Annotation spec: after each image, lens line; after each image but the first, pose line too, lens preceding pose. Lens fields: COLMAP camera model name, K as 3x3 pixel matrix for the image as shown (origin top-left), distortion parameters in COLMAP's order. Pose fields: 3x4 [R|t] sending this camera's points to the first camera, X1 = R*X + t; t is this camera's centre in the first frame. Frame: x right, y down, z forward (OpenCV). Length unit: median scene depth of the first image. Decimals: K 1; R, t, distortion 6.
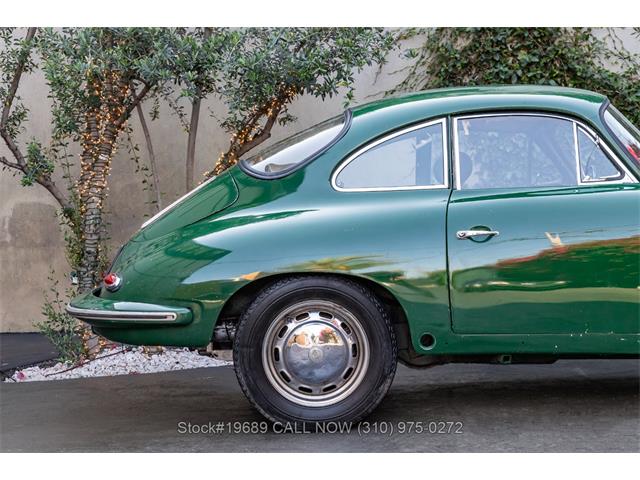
lens RADIAL K [[1174.8, 0, 320.0], [0, 1174.8, 240.0], [0, 0, 1]] dist [0.017769, 0.055530]
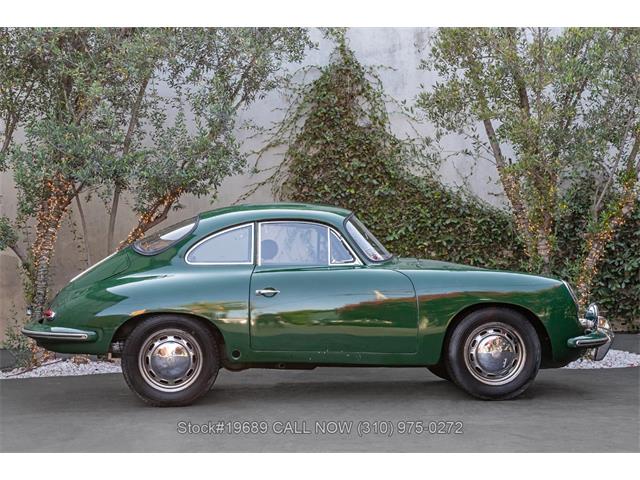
lens RADIAL K [[995.4, 0, 320.0], [0, 995.4, 240.0], [0, 0, 1]] dist [-0.003095, 0.006640]
pose [[0.996913, 0.030271, 0.072444, 0.068759], [-0.027258, 0.998736, -0.042235, -0.014636], [-0.073631, 0.040130, 0.996478, -0.302354]]
